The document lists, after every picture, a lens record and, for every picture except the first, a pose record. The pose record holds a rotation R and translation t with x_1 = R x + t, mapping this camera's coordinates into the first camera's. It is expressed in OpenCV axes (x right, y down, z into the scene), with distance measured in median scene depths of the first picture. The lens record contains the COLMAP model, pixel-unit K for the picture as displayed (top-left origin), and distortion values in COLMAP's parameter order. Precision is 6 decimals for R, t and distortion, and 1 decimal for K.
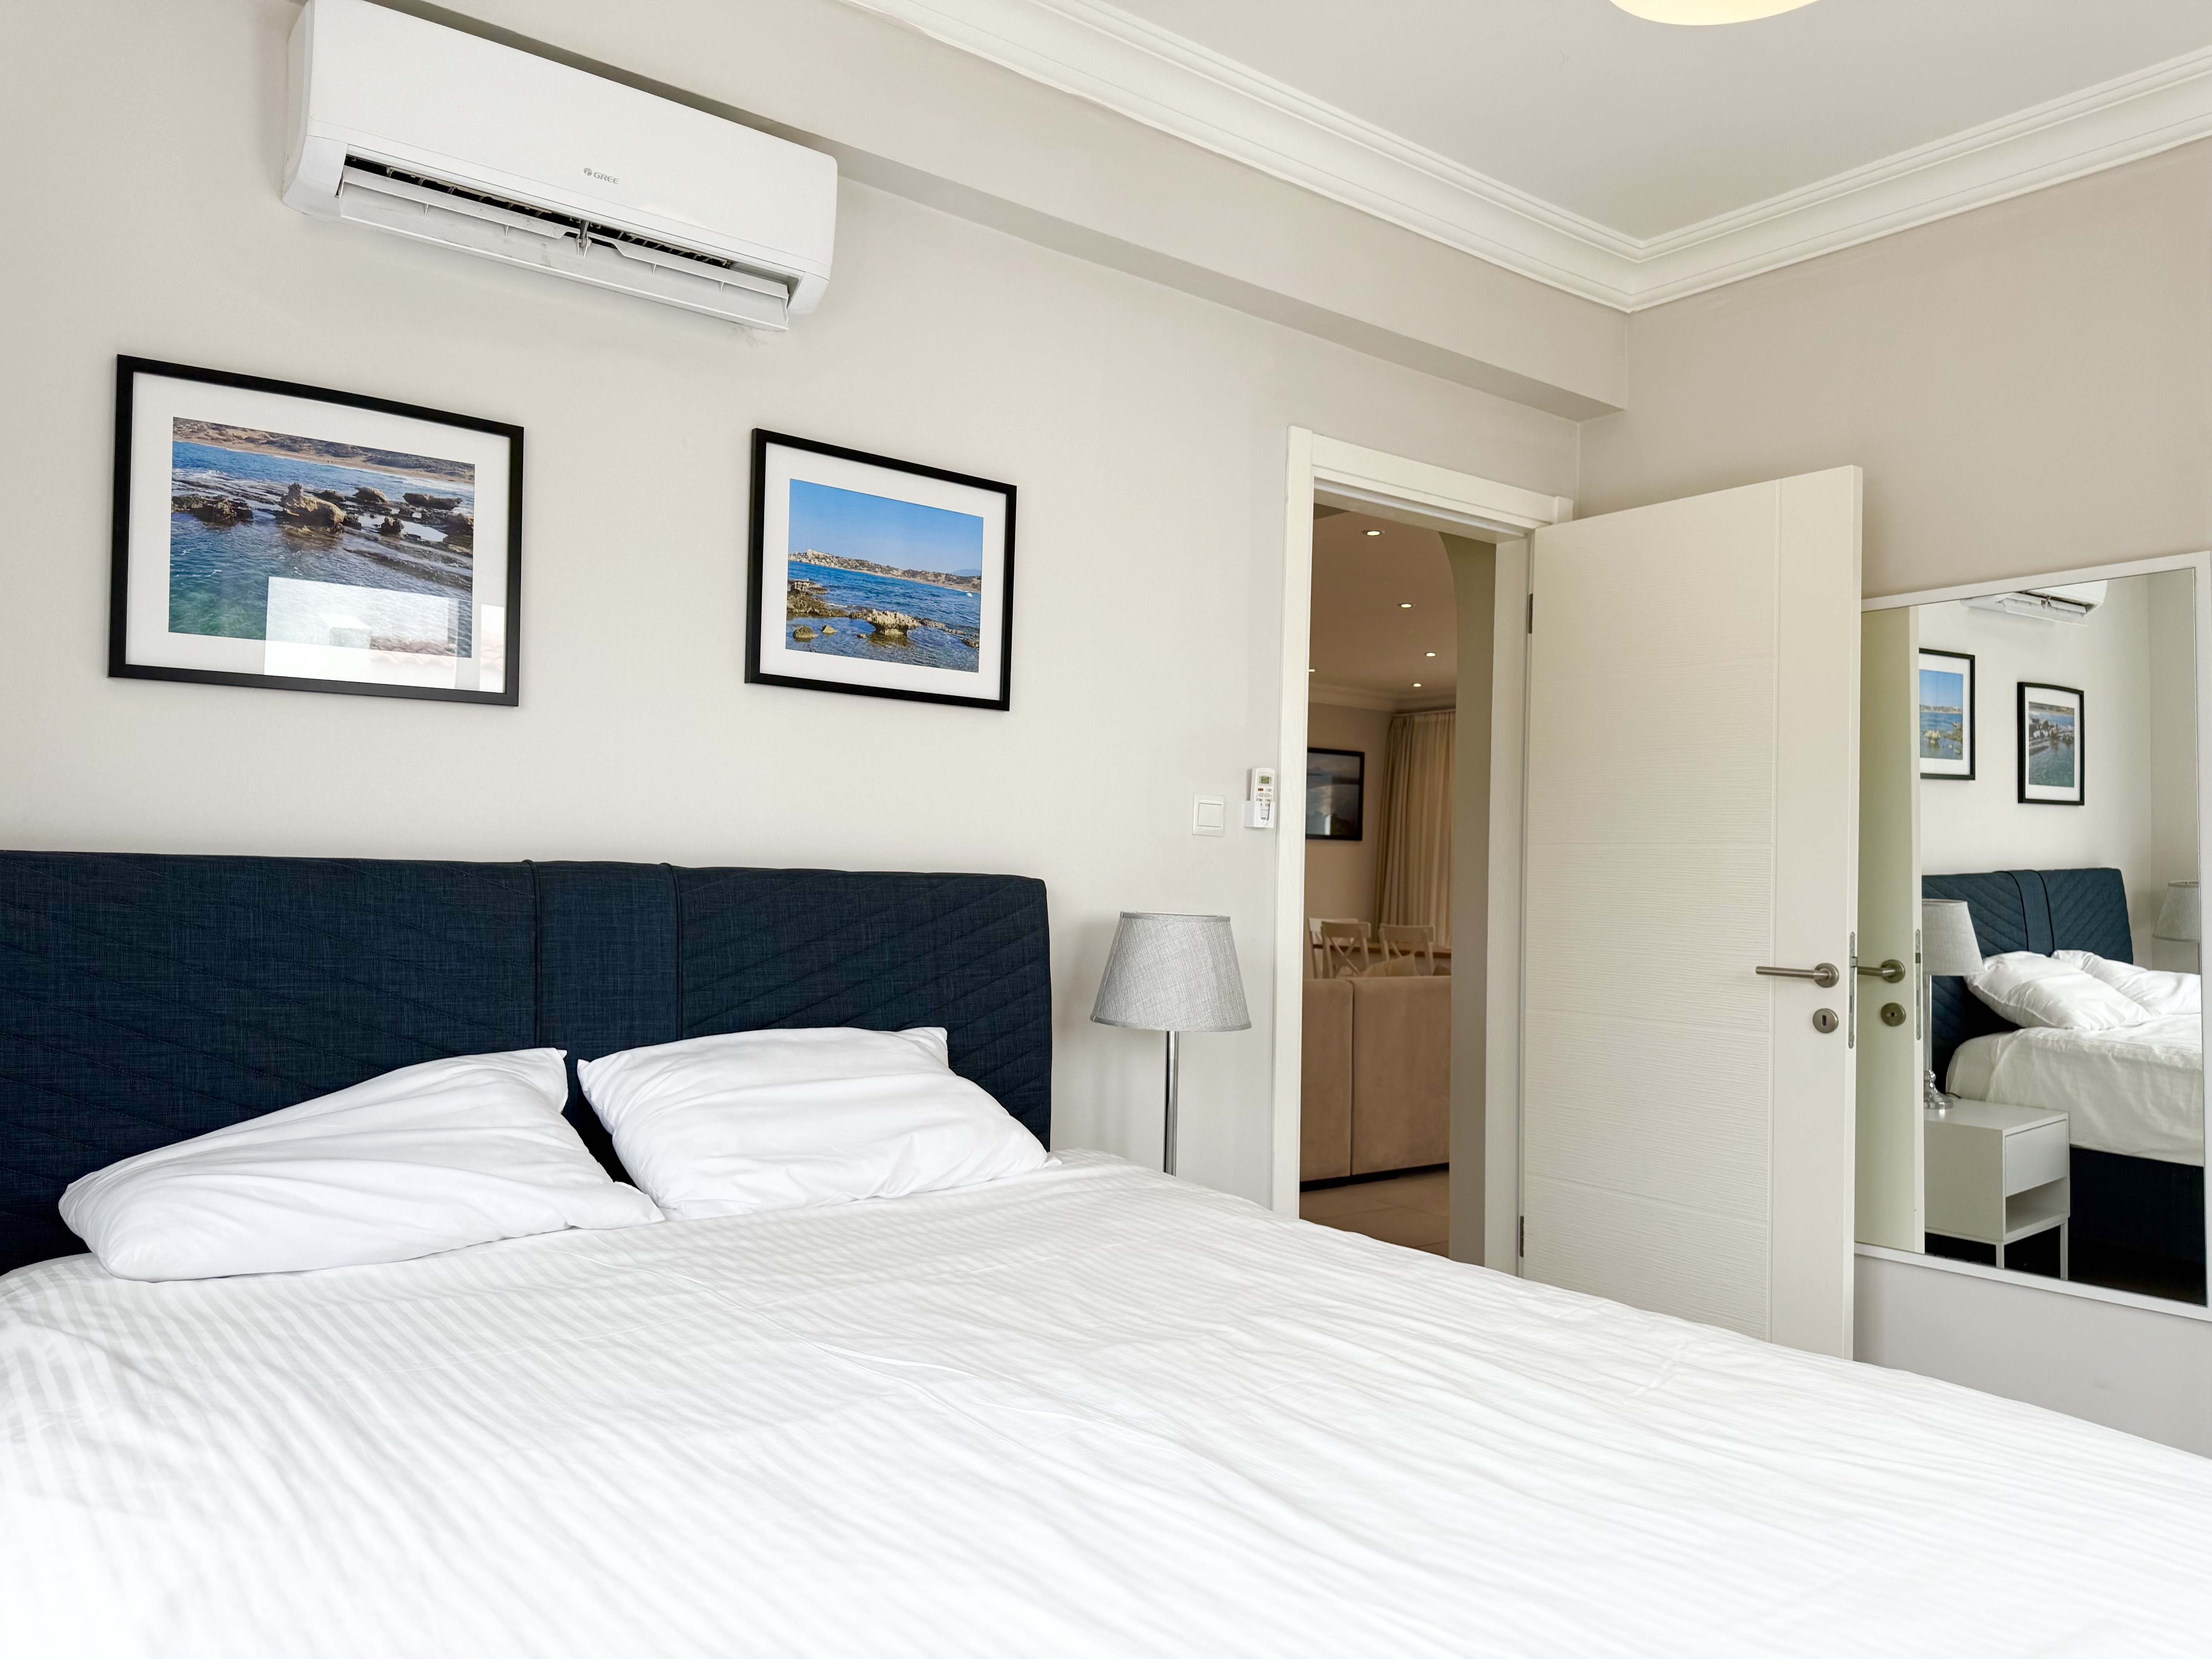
lens RADIAL K [[1541.7, 0, 1121.7], [0, 1541.7, 848.0], [0, 0, 1]] dist [0.039482, -0.048390]
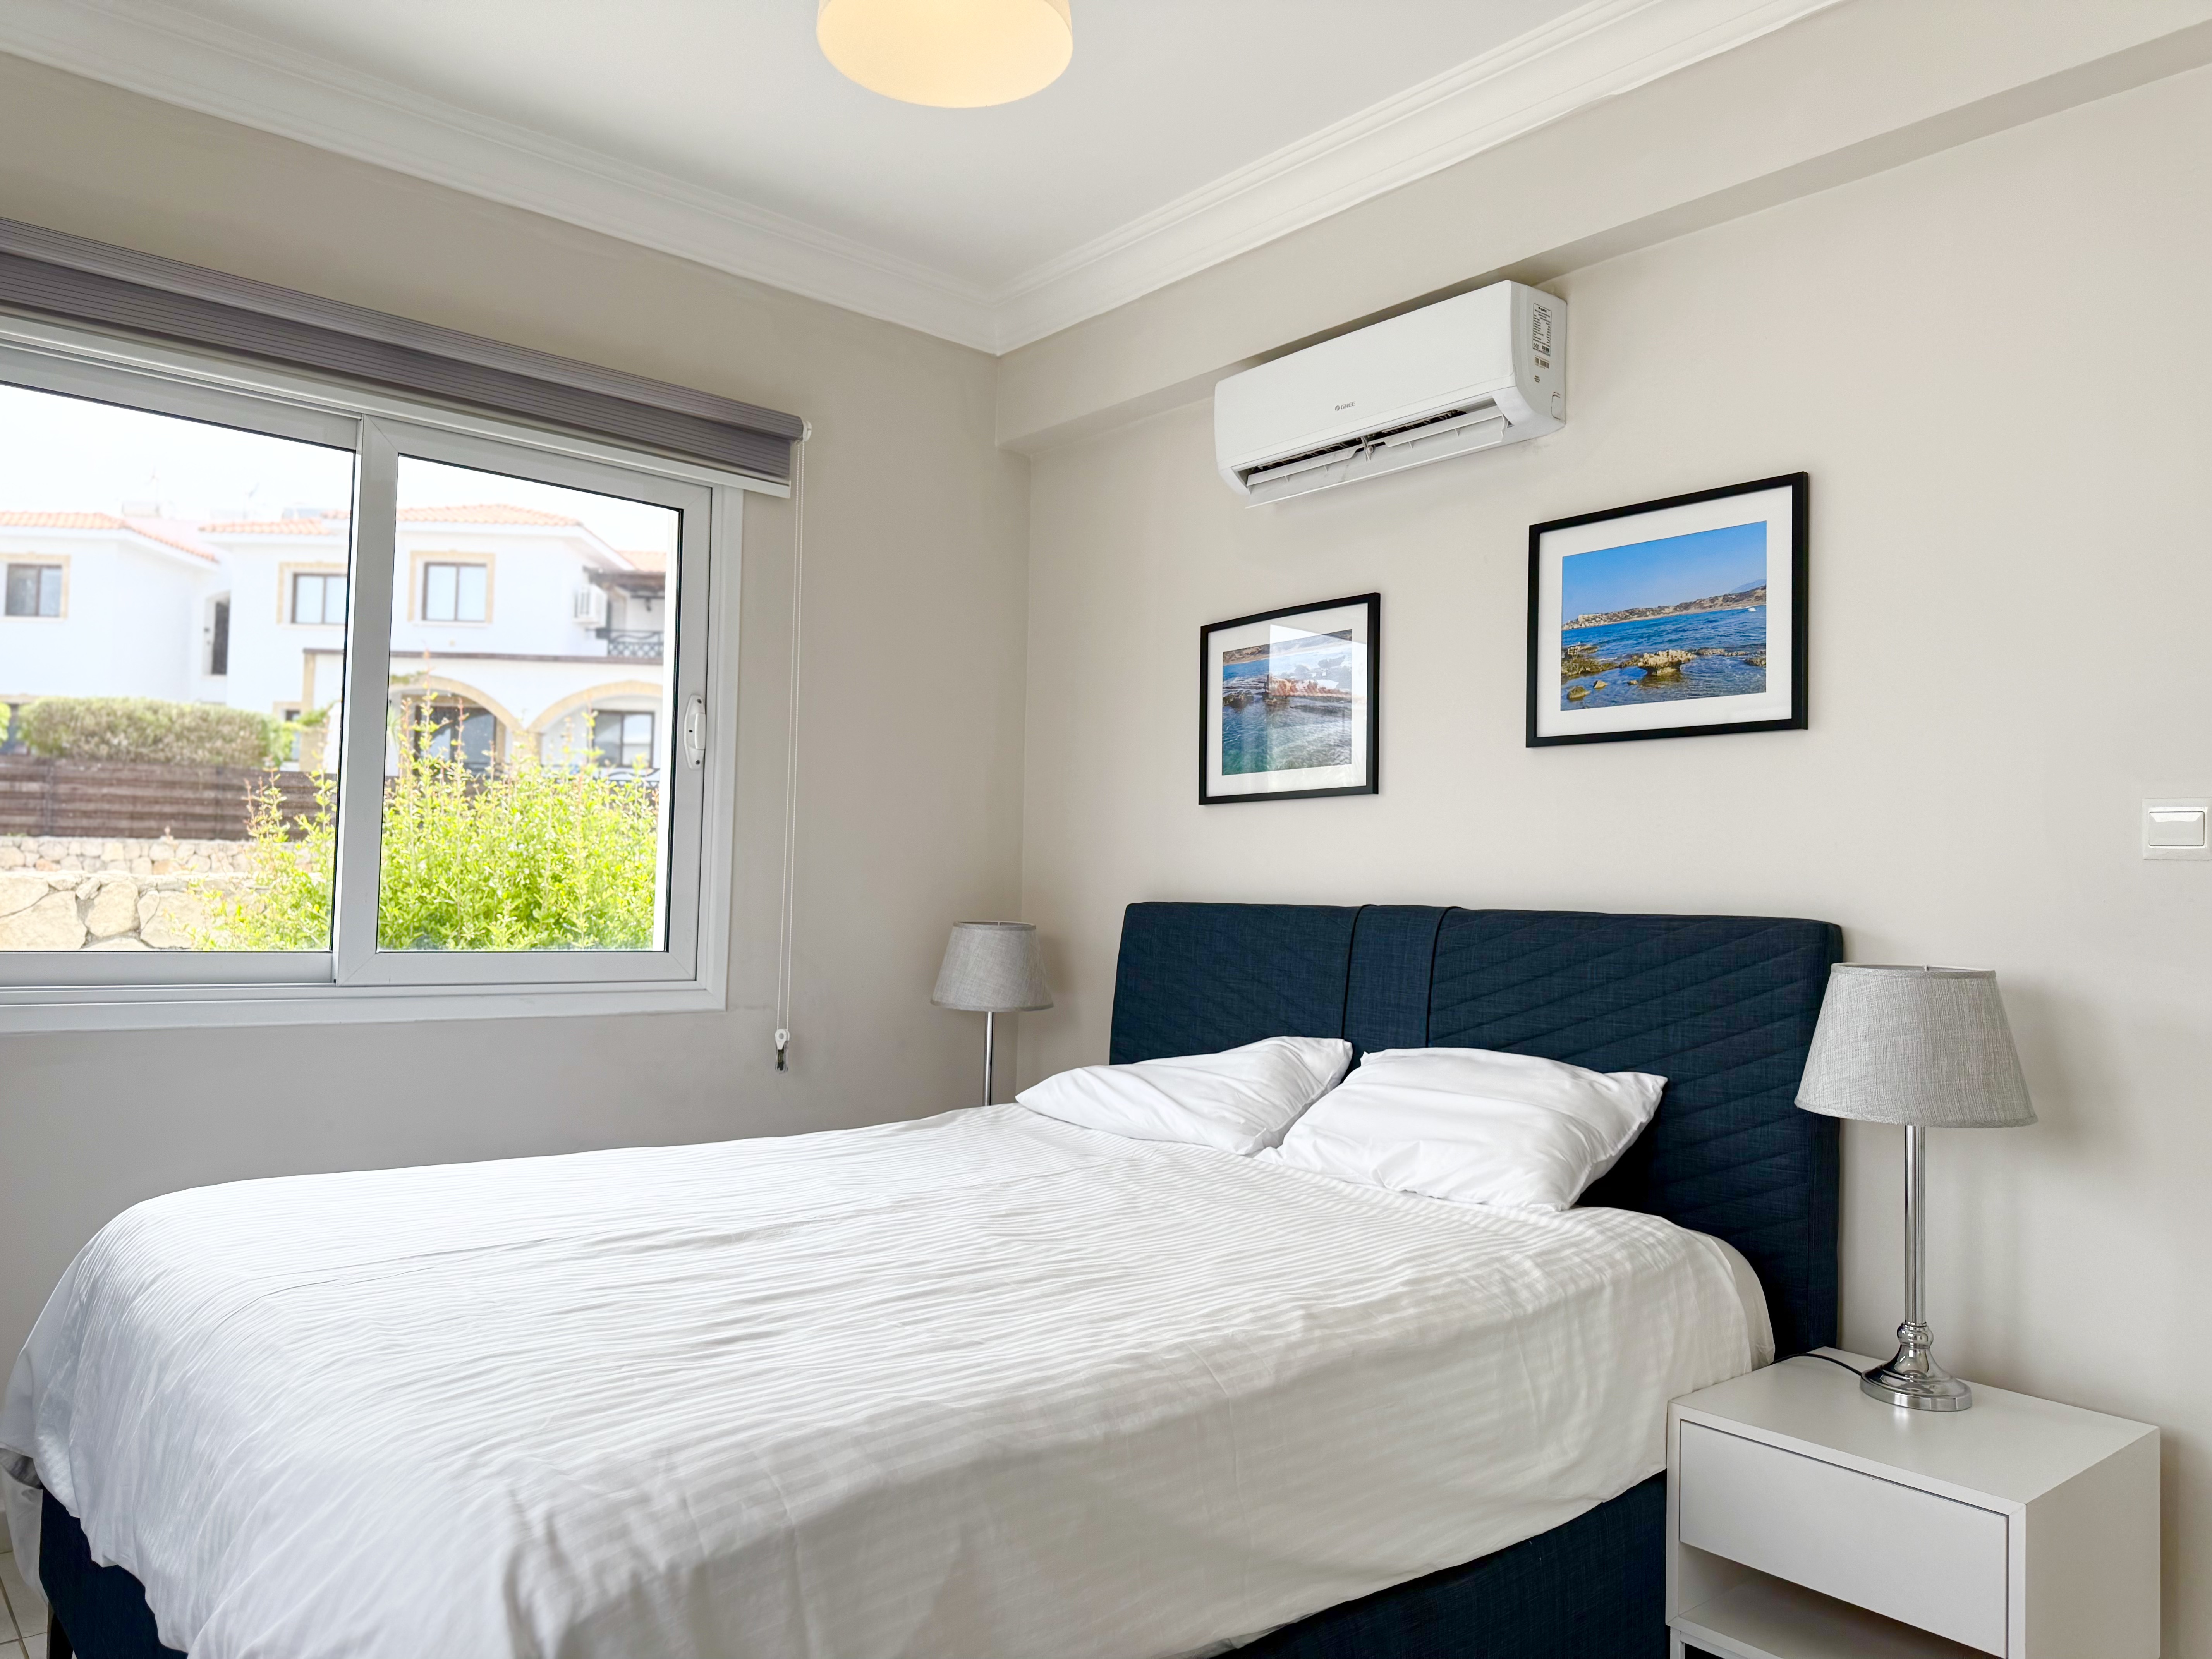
lens RADIAL K [[1541.7, 0, 1121.7], [0, 1541.7, 825.0], [0, 0, 1]] dist [0.039482, -0.048390]
pose [[0.023186, -0.062855, -0.997753, 0.847354], [0.004967, 0.998017, -0.062756, 0.019386], [0.999719, -0.003501, 0.023452, 0.644601]]
